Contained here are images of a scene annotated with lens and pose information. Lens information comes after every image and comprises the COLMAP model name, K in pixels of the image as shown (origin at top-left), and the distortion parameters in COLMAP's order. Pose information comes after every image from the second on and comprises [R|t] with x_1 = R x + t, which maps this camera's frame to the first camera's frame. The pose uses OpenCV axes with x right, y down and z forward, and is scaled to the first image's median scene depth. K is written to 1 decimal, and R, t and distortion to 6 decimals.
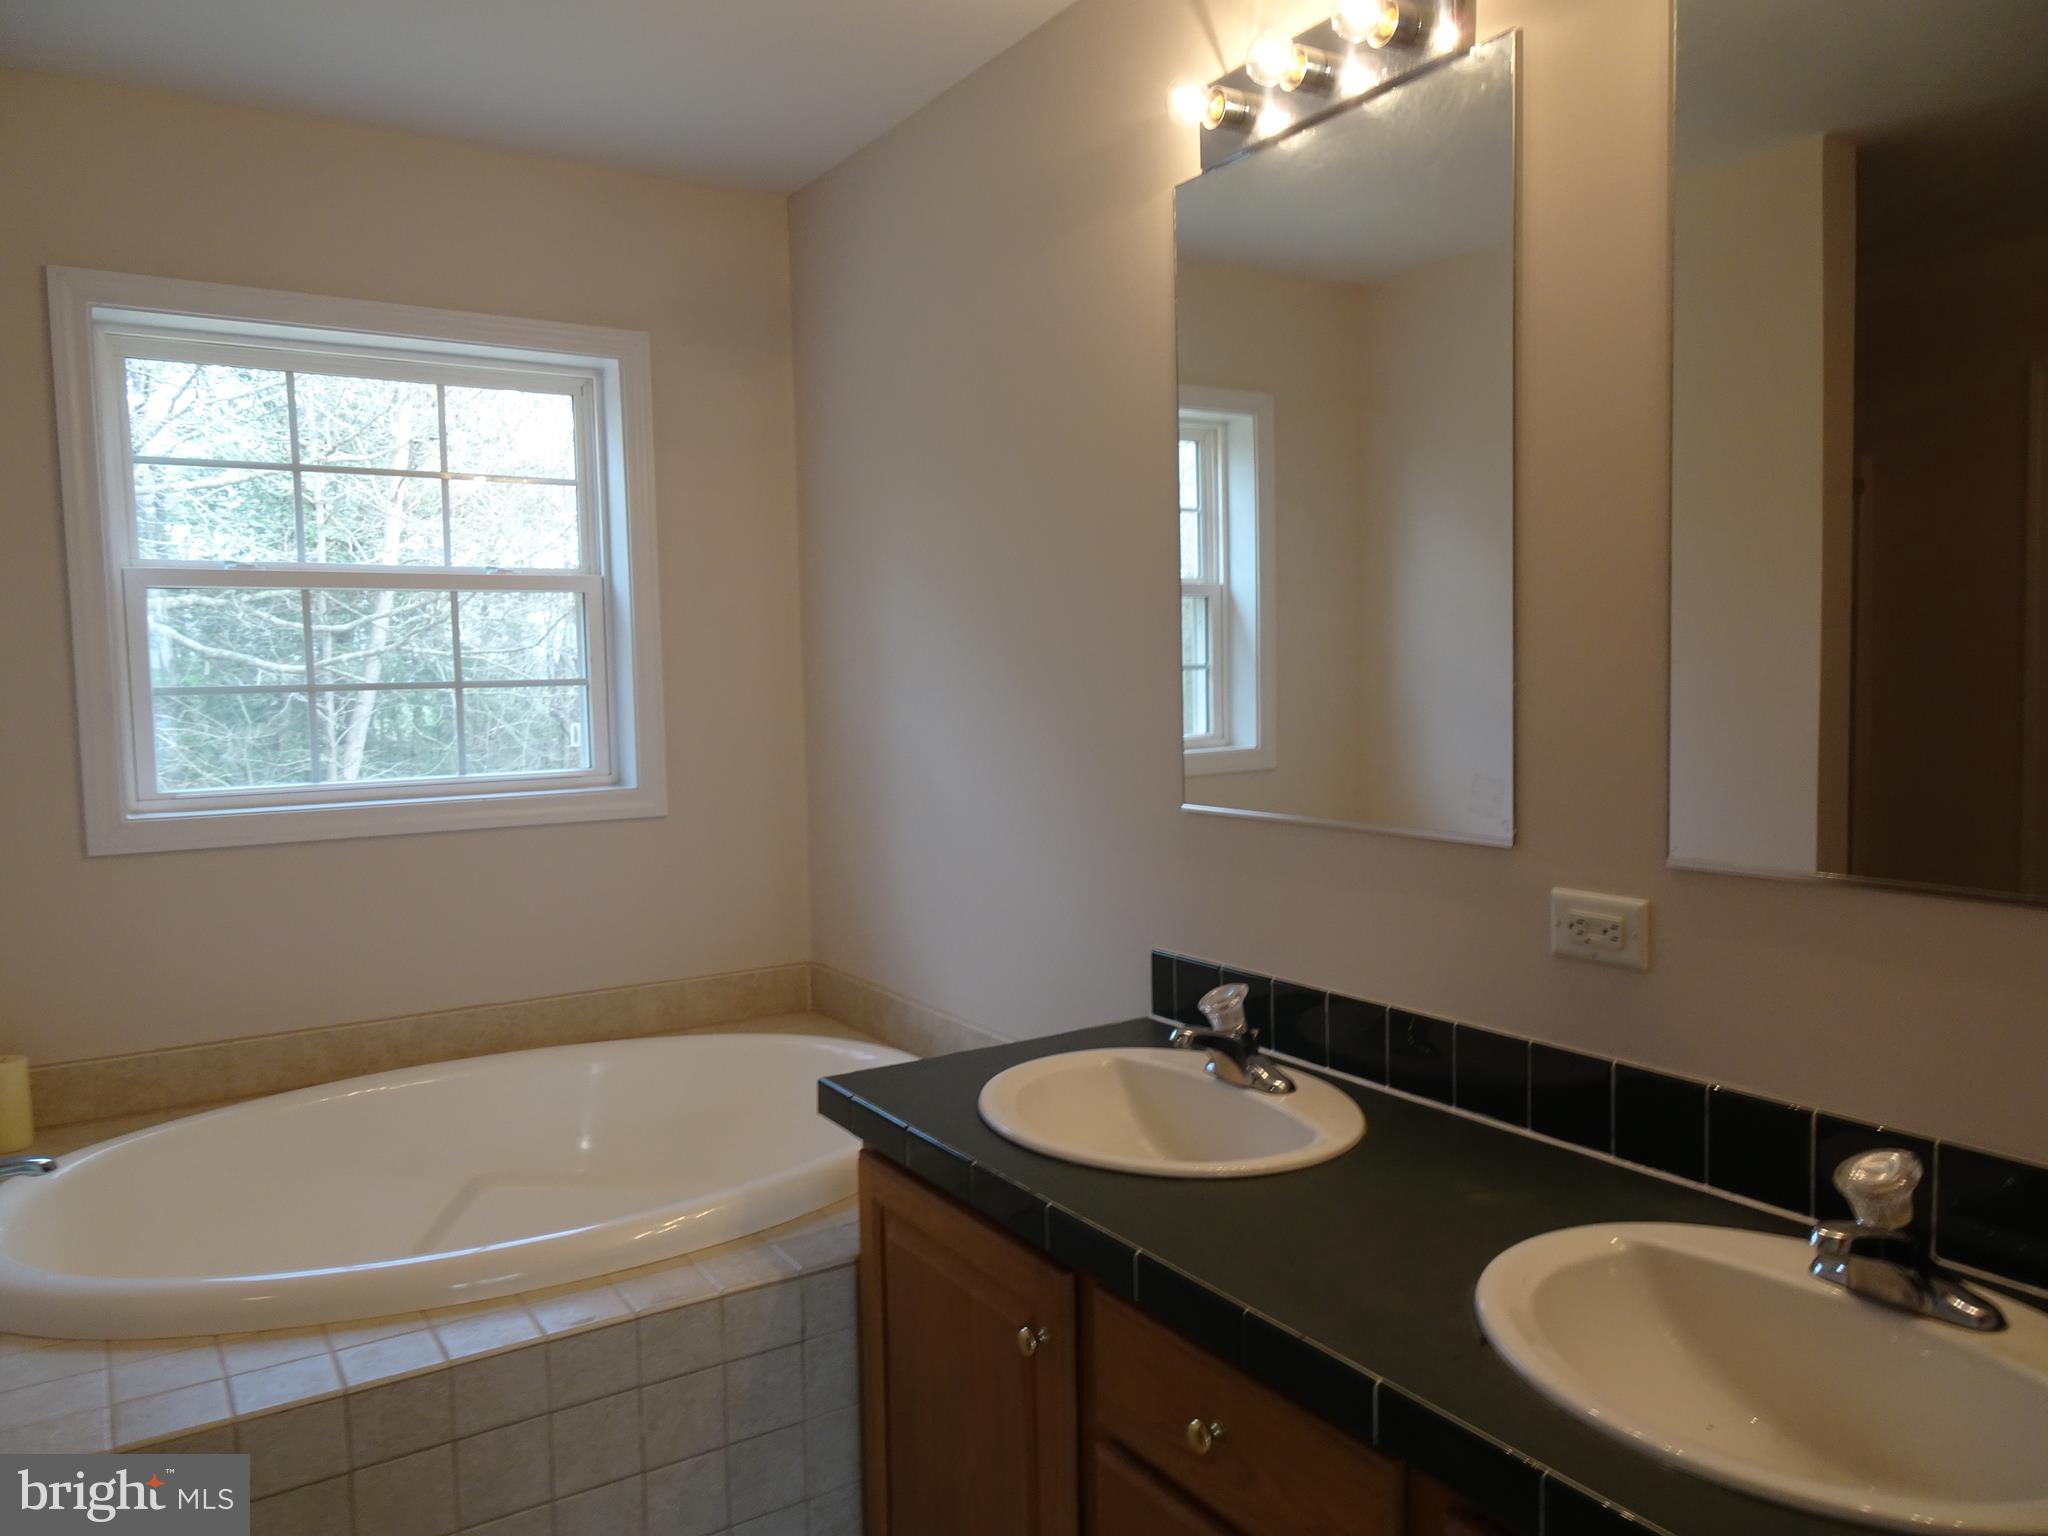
lens RADIAL K [[1460.7, 0, 1027.4], [0, 1460.7, 762.3], [0, 0, 1]] dist [0.010783, 0.005429]
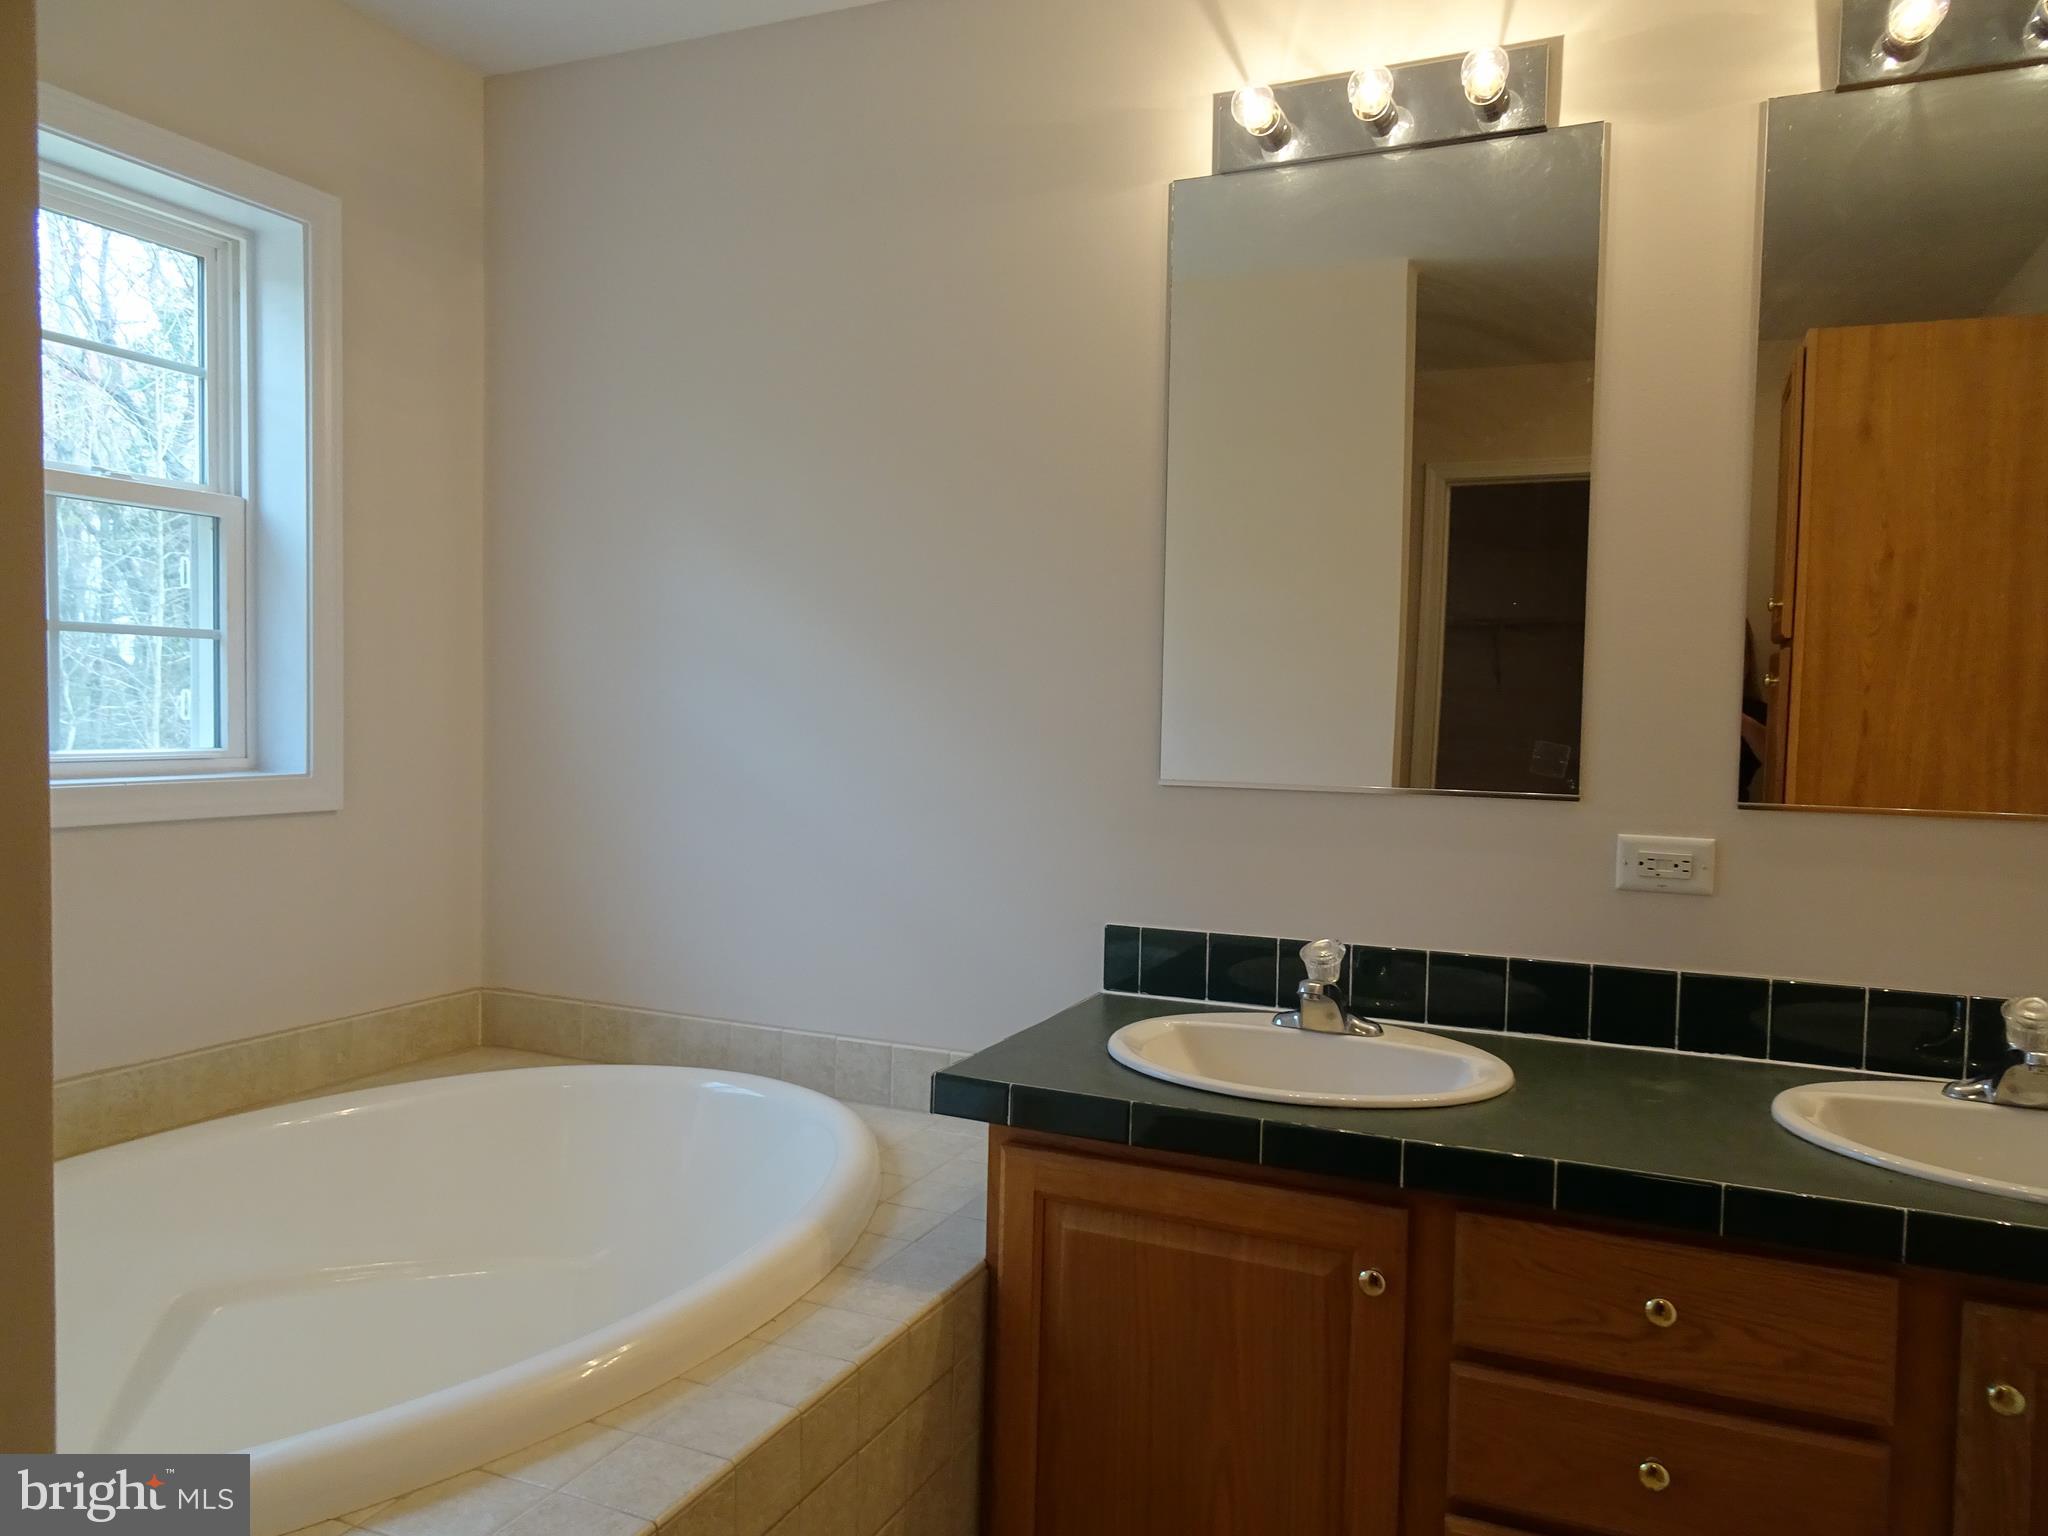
lens RADIAL K [[1460.7, 0, 1026.4], [0, 1460.7, 759.9], [0, 0, 1]] dist [0.010783, 0.005429]
pose [[0.834558, 0.016376, 0.550677, -0.581046], [-0.001631, 0.999627, -0.027255, 0.047738], [-0.550918, 0.021848, 0.834273, 0.211963]]
